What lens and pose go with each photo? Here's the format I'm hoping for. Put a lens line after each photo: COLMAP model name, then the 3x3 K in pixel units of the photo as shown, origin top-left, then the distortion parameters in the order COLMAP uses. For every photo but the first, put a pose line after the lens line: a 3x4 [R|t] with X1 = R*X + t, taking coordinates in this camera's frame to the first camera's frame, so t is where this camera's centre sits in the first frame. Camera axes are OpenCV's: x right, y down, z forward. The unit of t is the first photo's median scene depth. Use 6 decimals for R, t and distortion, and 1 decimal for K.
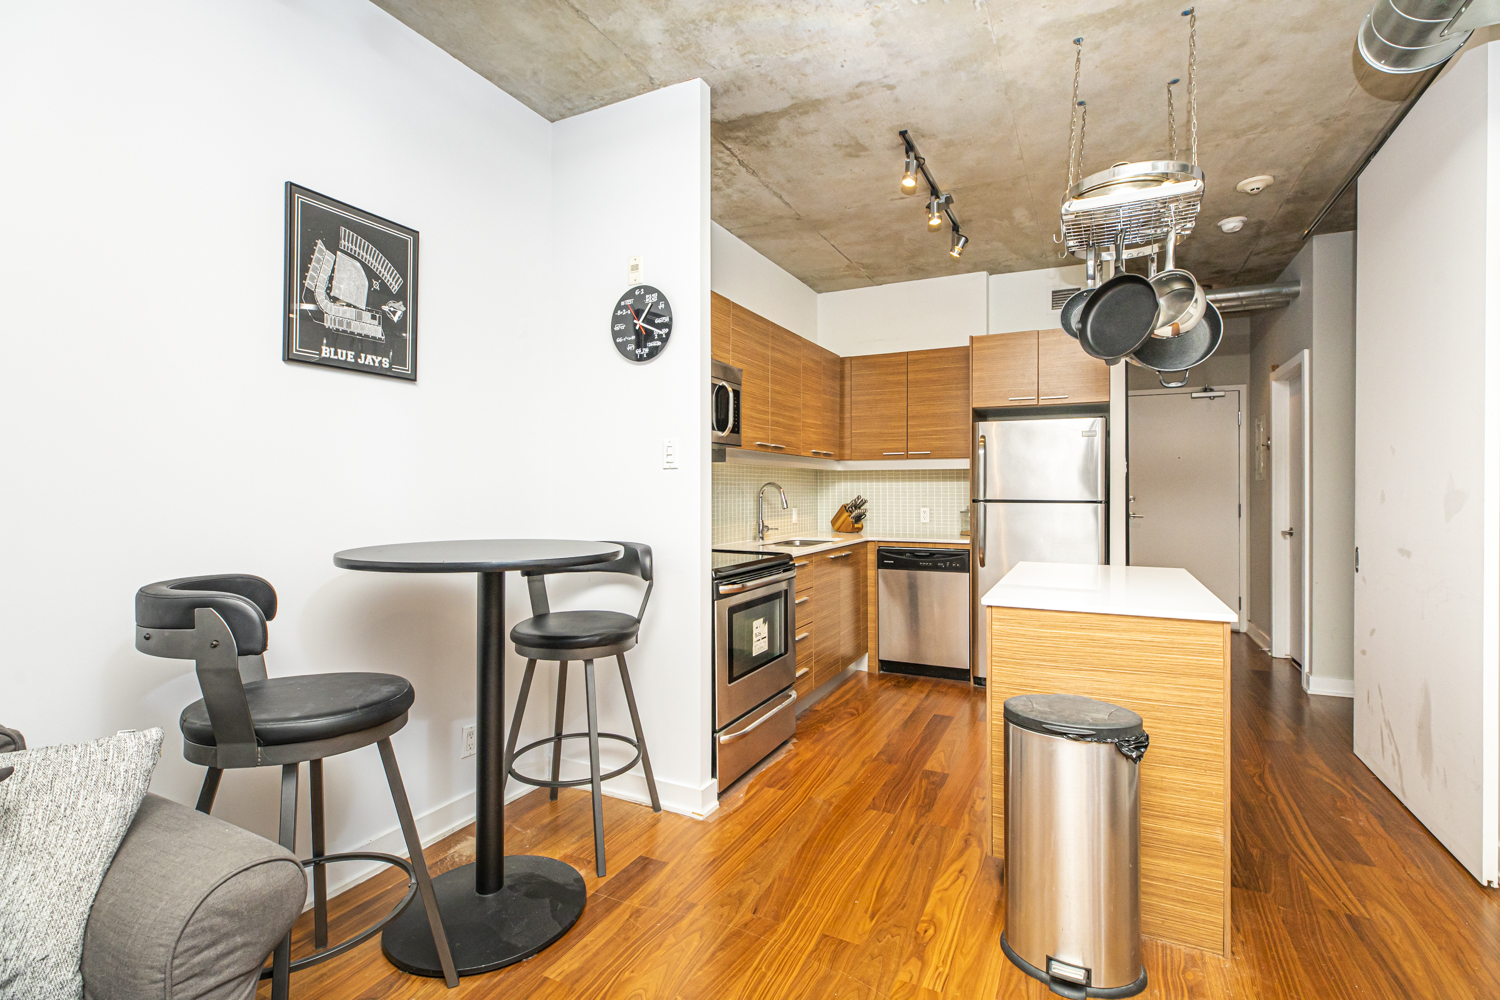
lens RADIAL K [[673.8, 0, 771.5], [0, 673.8, 495.5], [0, 0, 1]] dist [-0.000899, 0.000169]
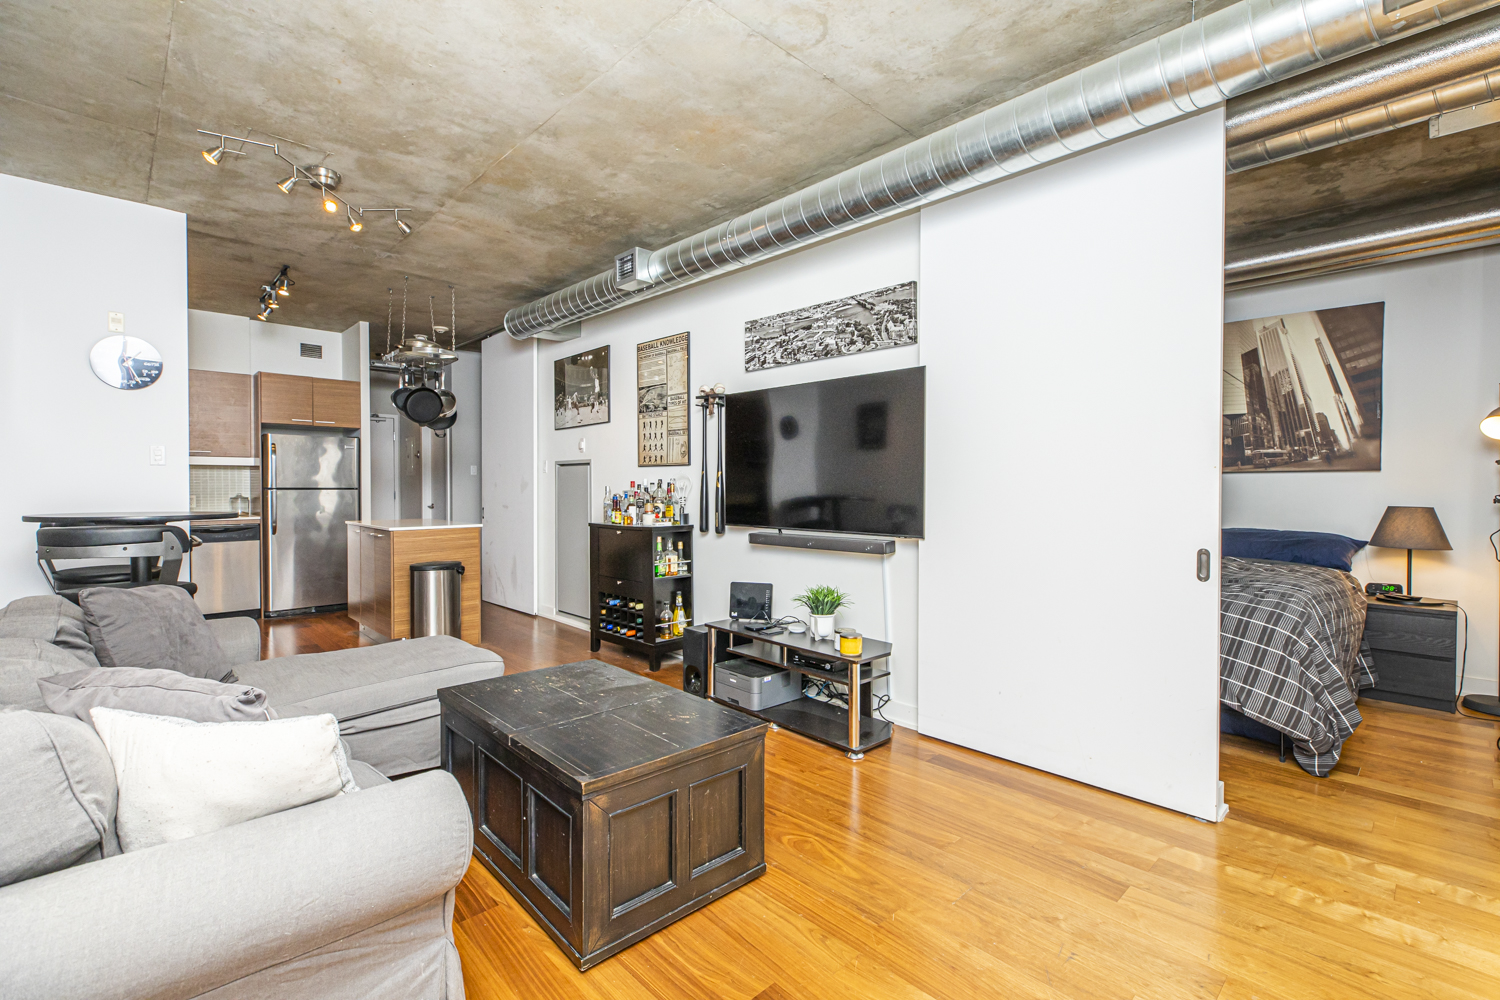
lens RADIAL K [[671.4, 0, 743.8], [0, 671.4, 495.5], [0, 0, 1]] dist [-0.000908, 0.000104]
pose [[0.361007, -0.013524, 0.932465, -1.126661], [0.005316, 0.999908, 0.012444, 0.017414], [-0.932548, 0.000465, 0.361046, -0.770945]]
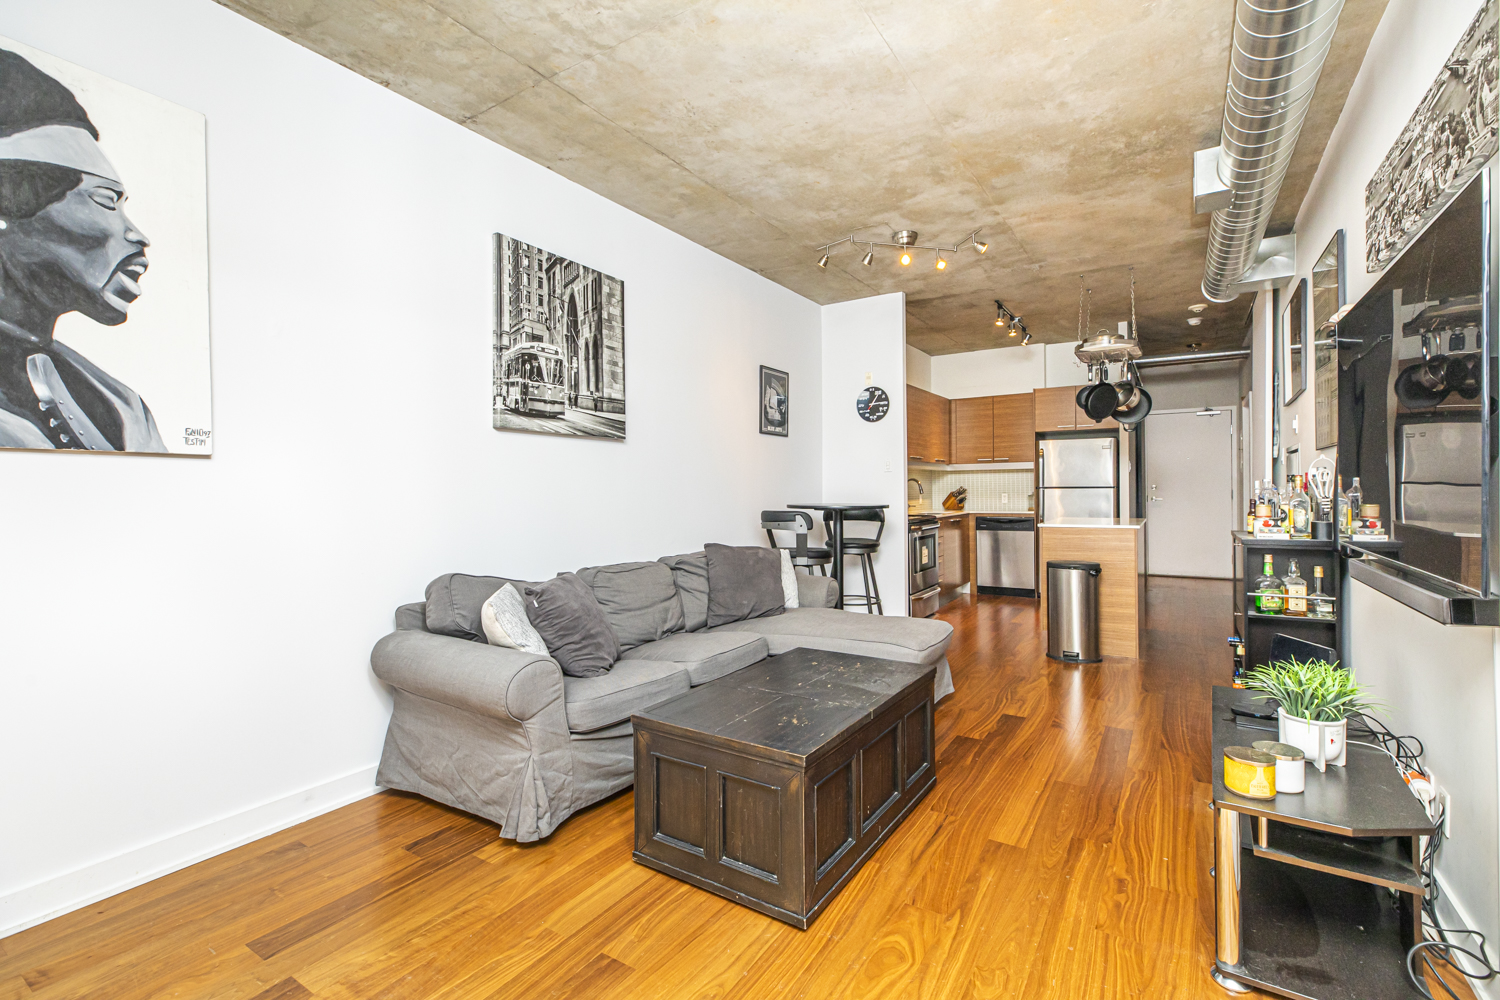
lens RADIAL K [[653.7, 0, 760.8], [0, 653.7, 498.0], [0, 0, 1]] dist [0.000628, 0.000211]
pose [[0.993510, -0.010048, -0.113303, -0.334790], [0.010637, 0.999933, 0.004594, 0.031077], [0.113250, -0.005769, 0.993550, -1.177693]]
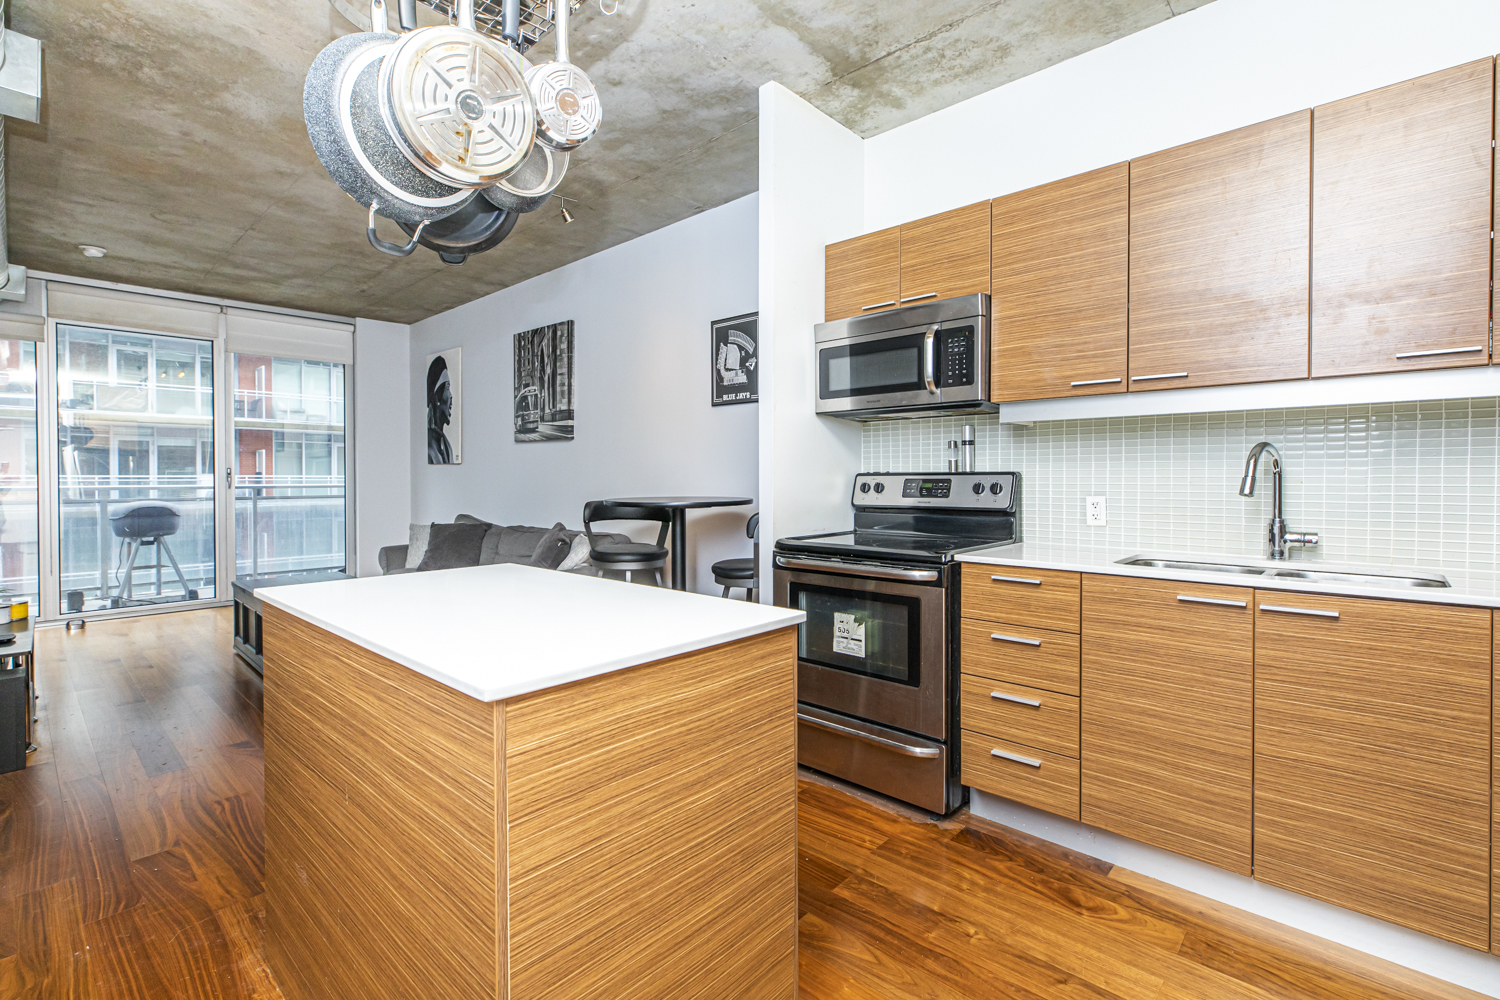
lens RADIAL K [[674.9, 0, 784.3], [0, 674.9, 487.1], [0, 0, 1]] dist [0.000514, -0.000069]
pose [[-0.256309, 0.013443, -0.966501, 0.977102], [-0.006763, 0.999854, 0.015701, 0.013230], [0.966571, 0.010561, -0.256181, 1.355754]]
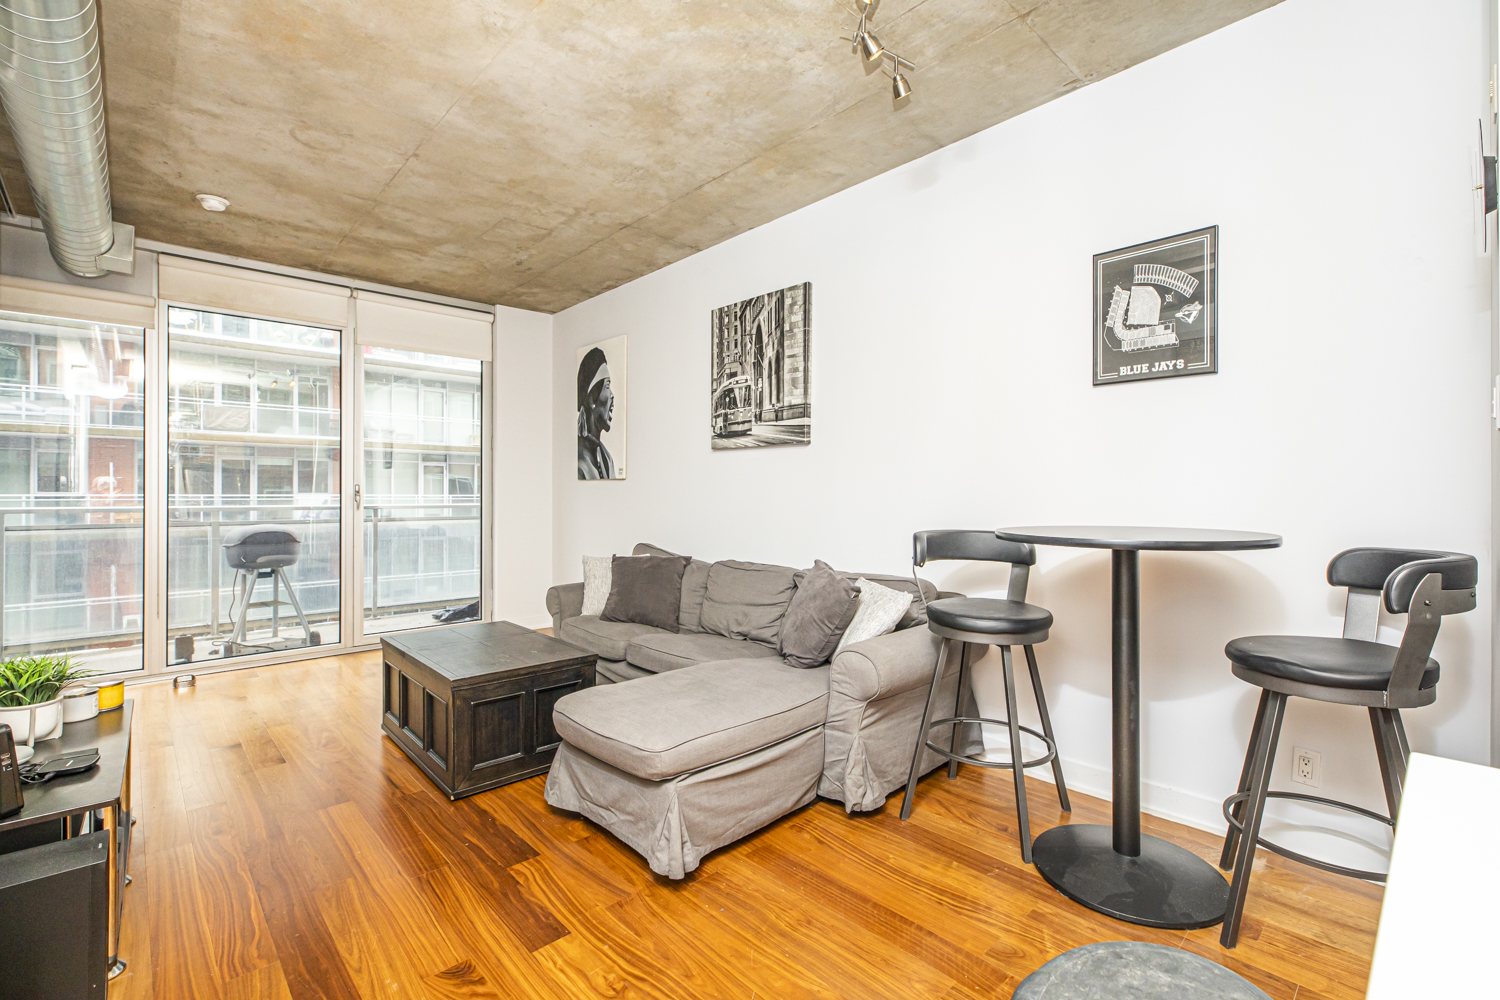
lens RADIAL K [[673.8, 0, 771.5], [0, 673.8, 495.5], [0, 0, 1]] dist [-0.000899, 0.000169]
pose [[-0.341670, -0.002057, -0.939818, 0.605907], [-0.006566, 0.999978, 0.000199, 0.019781], [0.939797, 0.006239, -0.341676, 0.656568]]
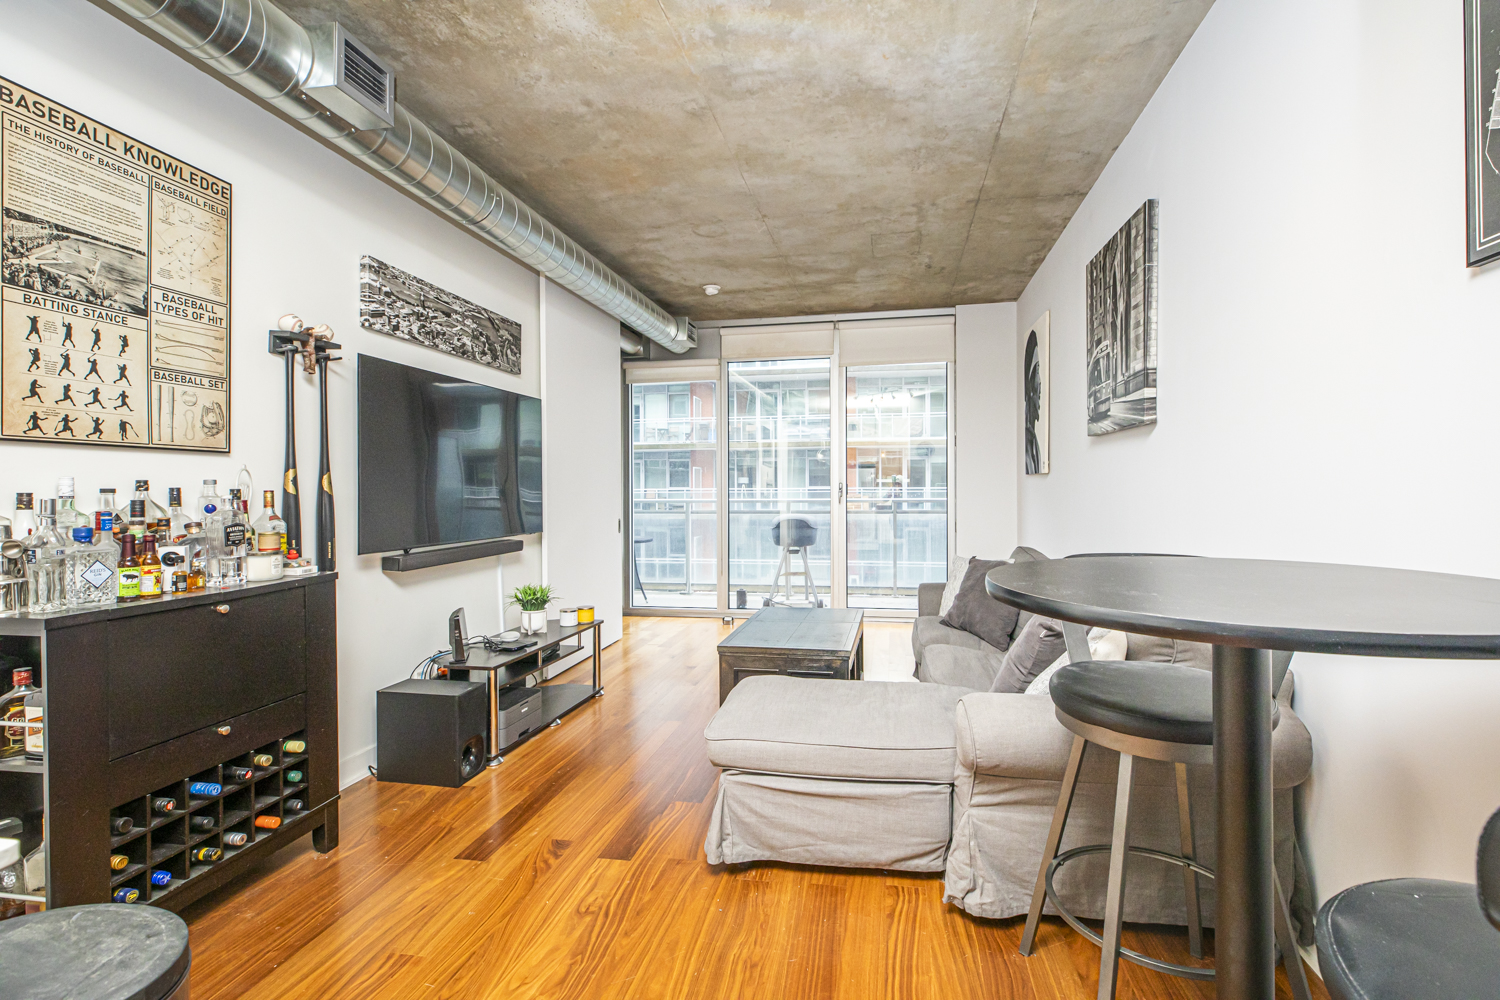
lens RADIAL K [[685.5, 0, 774.0], [0, 685.5, 492.8], [0, 0, 1]] dist [-0.000544, -0.000216]
pose [[-0.962241, 0.005897, -0.272135, 0.065779], [0.002691, 0.999923, 0.012155, 0.001199], [0.272186, 0.010964, -0.962182, 1.109853]]
